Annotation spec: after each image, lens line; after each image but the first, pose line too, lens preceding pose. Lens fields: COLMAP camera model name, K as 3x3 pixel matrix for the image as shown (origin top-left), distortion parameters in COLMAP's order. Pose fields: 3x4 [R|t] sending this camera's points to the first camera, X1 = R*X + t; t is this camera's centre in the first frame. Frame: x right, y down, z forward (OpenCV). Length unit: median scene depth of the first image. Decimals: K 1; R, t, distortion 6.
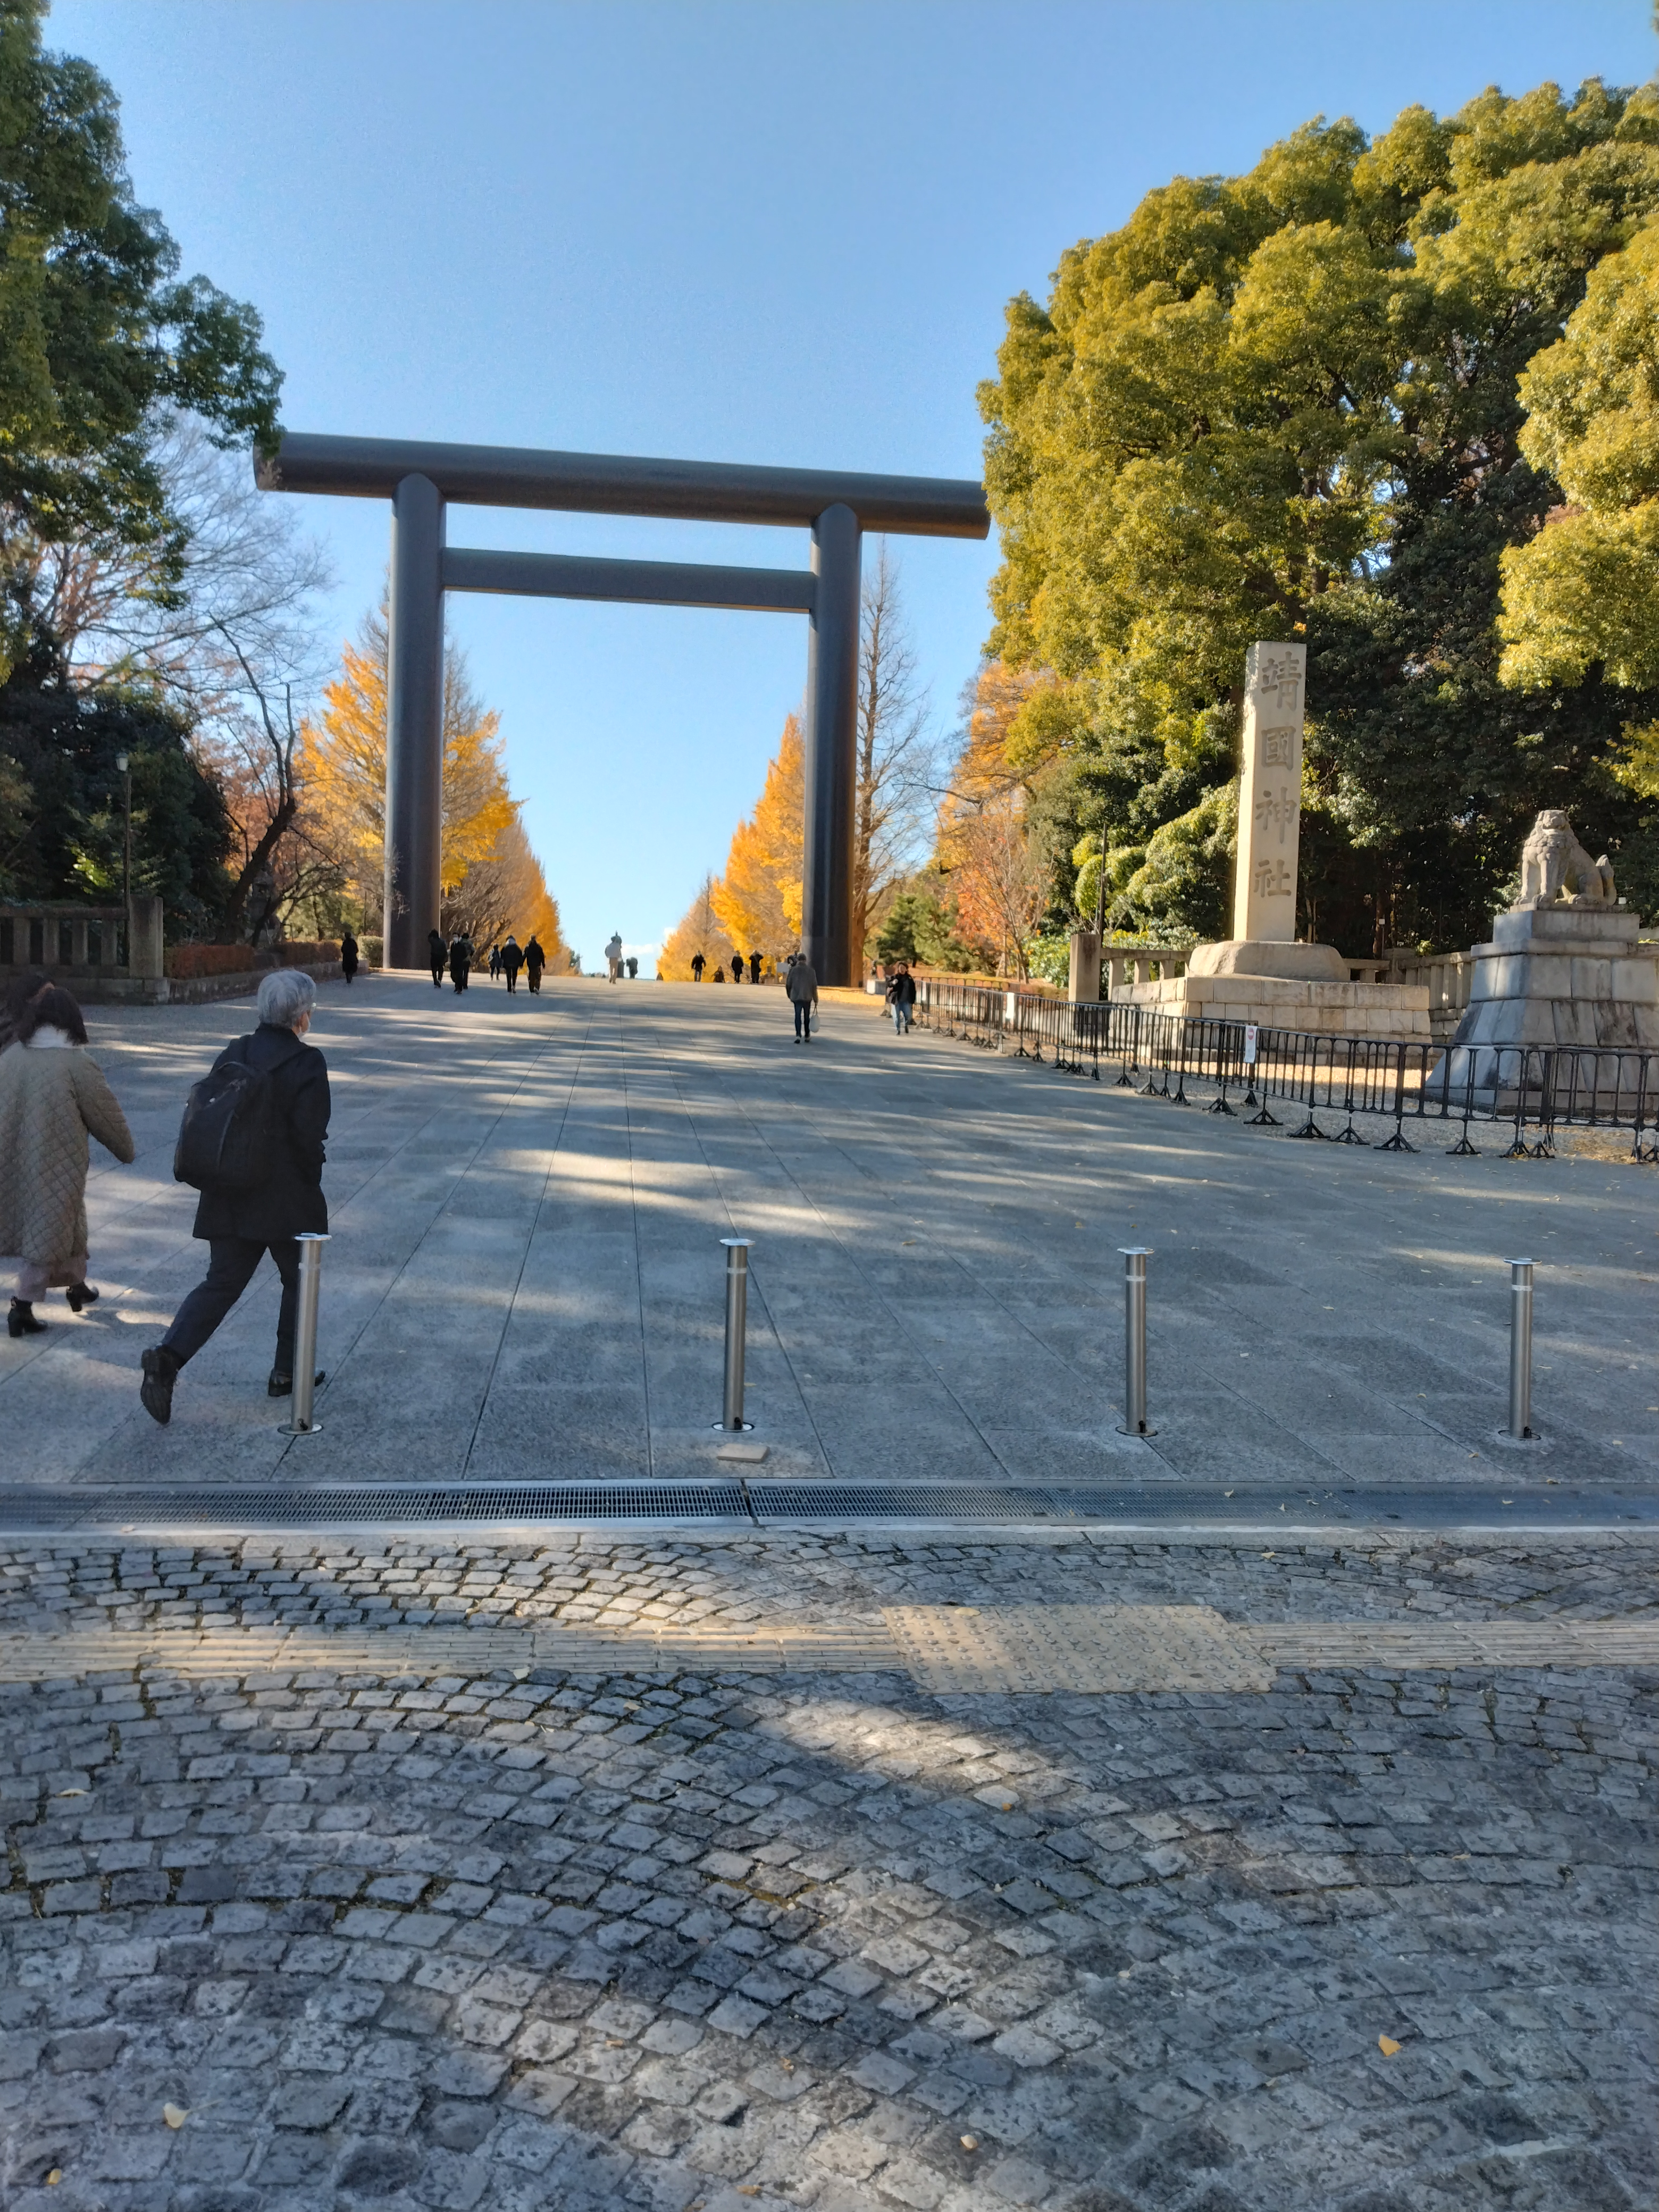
lens RADIAL K [[1768.1, 0, 828.5], [0, 1768.1, 1110.1], [0, 0, 1]] dist [-0.006666, -0.042178]
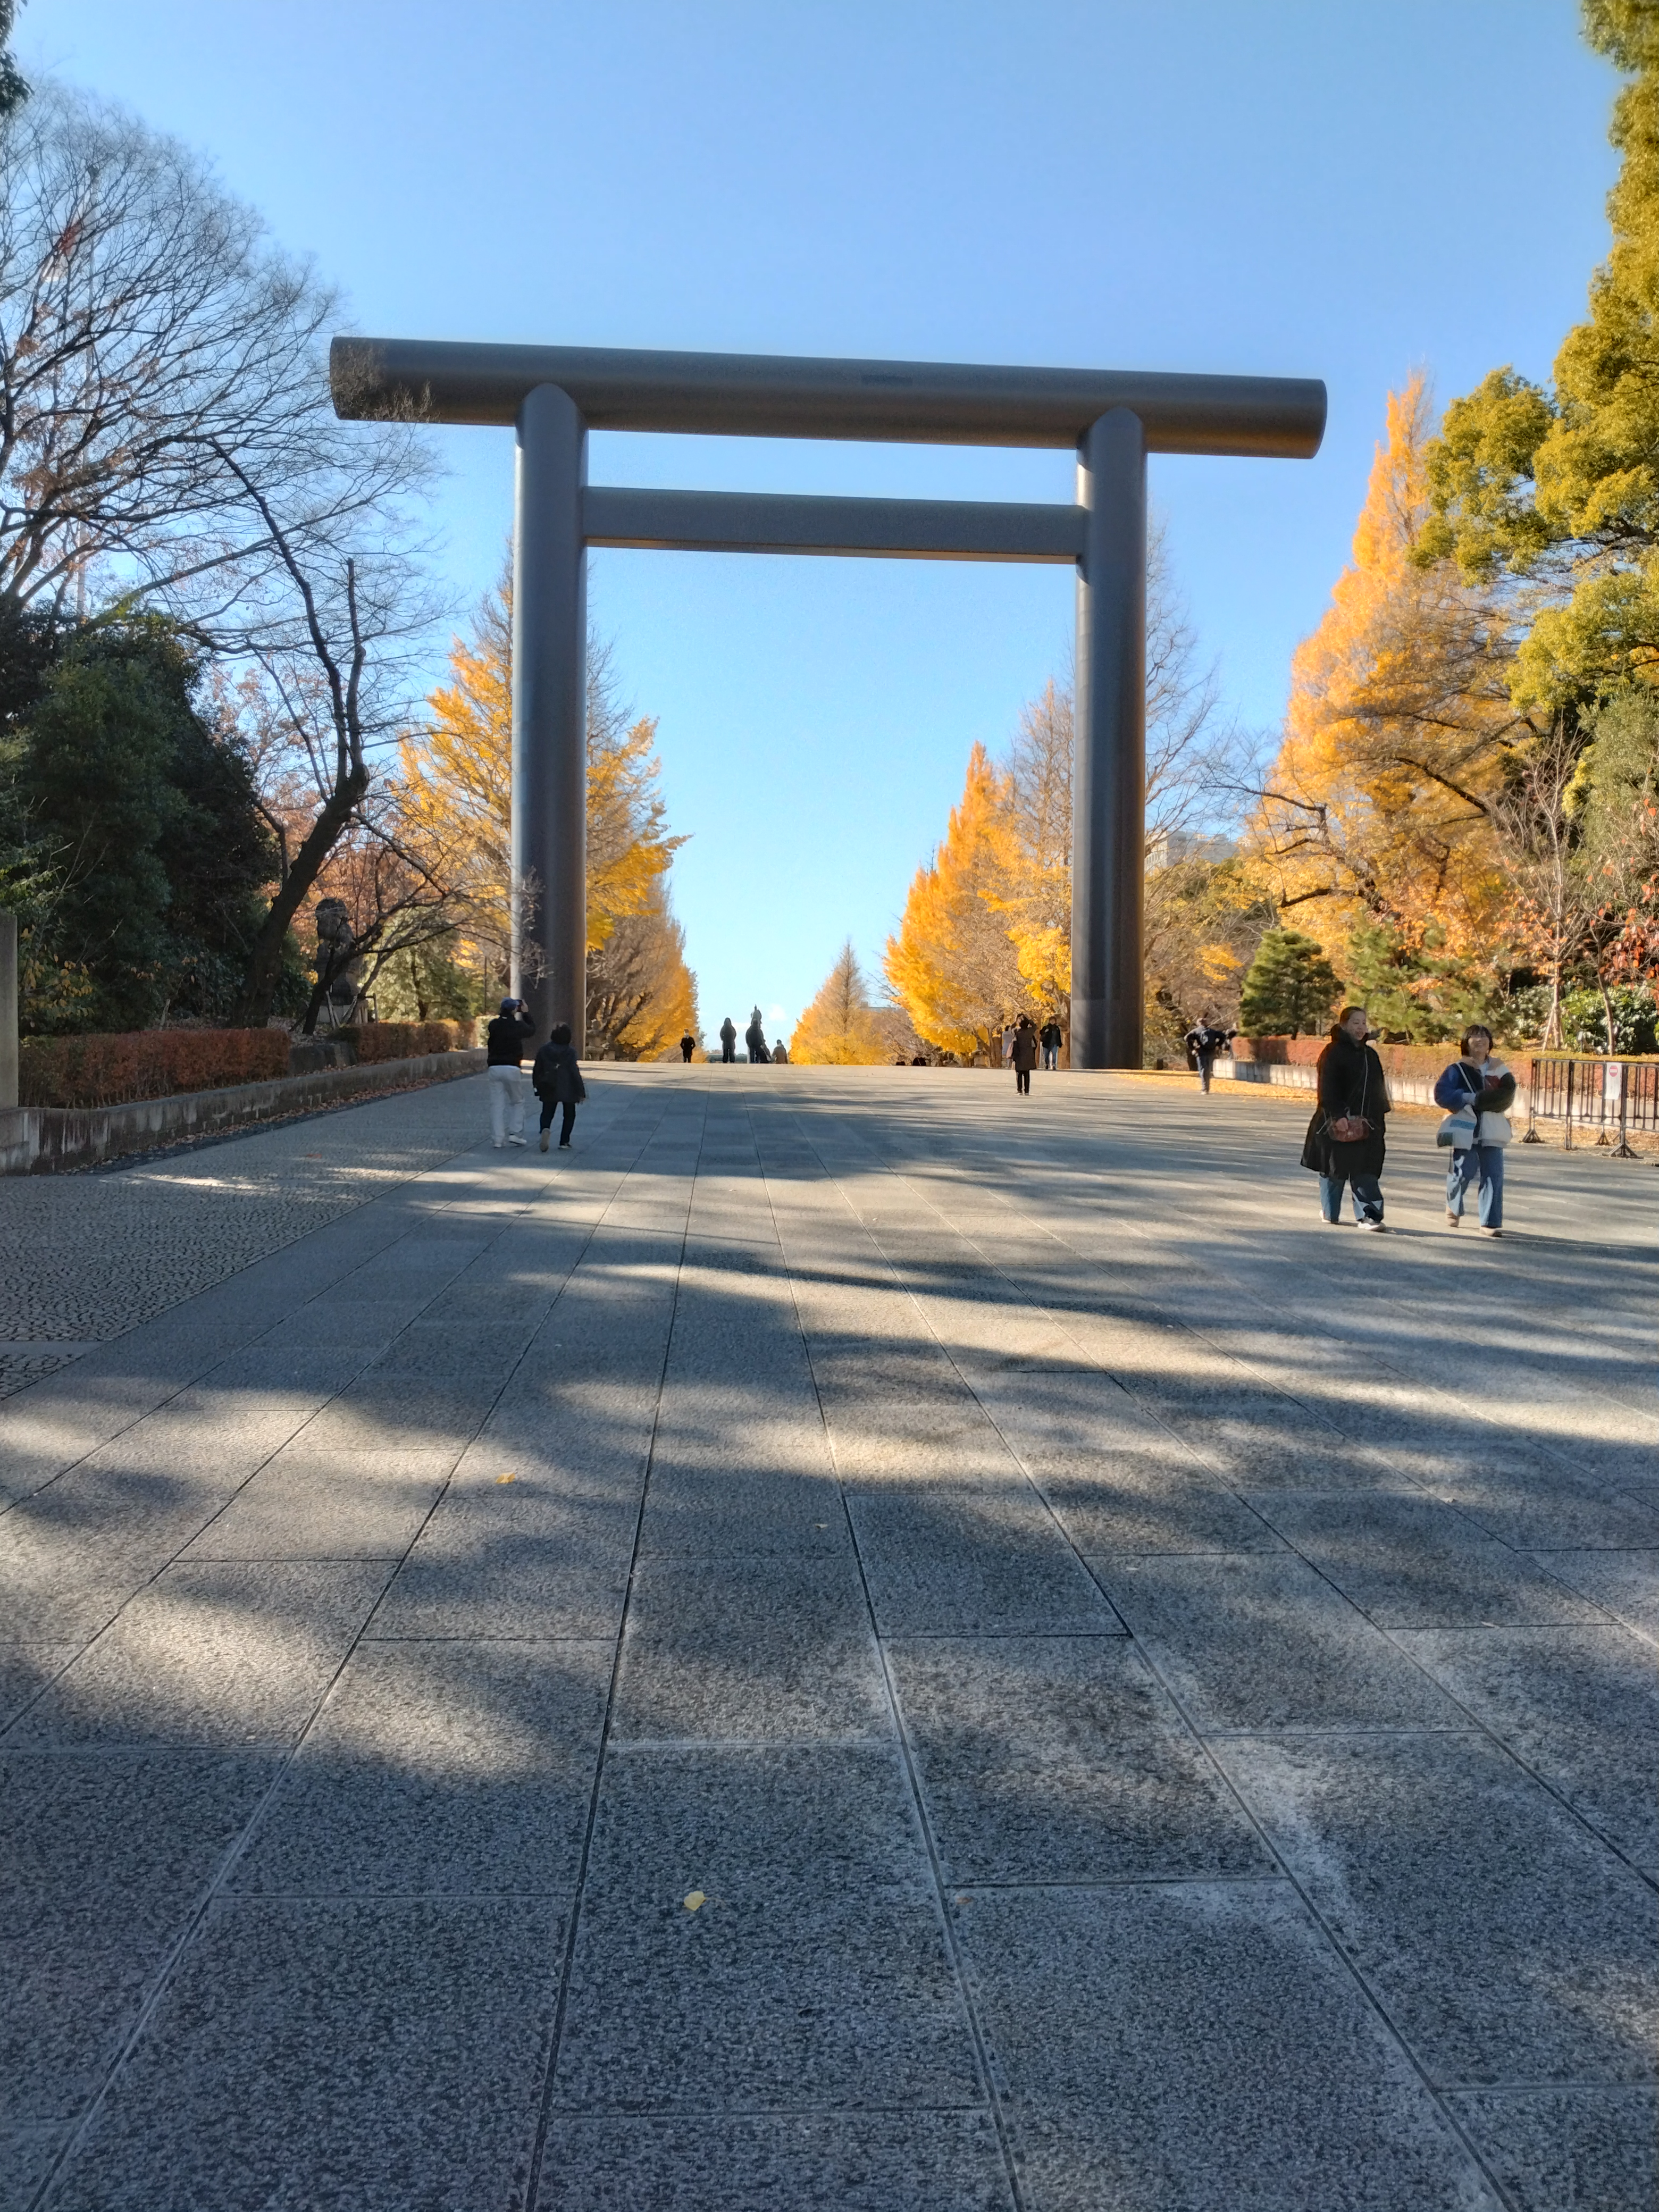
lens RADIAL K [[1768.1, 0, 828.5], [0, 1768.1, 1110.1], [0, 0, 1]] dist [-0.006666, -0.042178]
pose [[0.997838, -0.020290, -0.062517, -0.073086], [0.017656, 0.998945, -0.042393, -0.024240], [0.063312, 0.041198, 0.997143, 0.270886]]
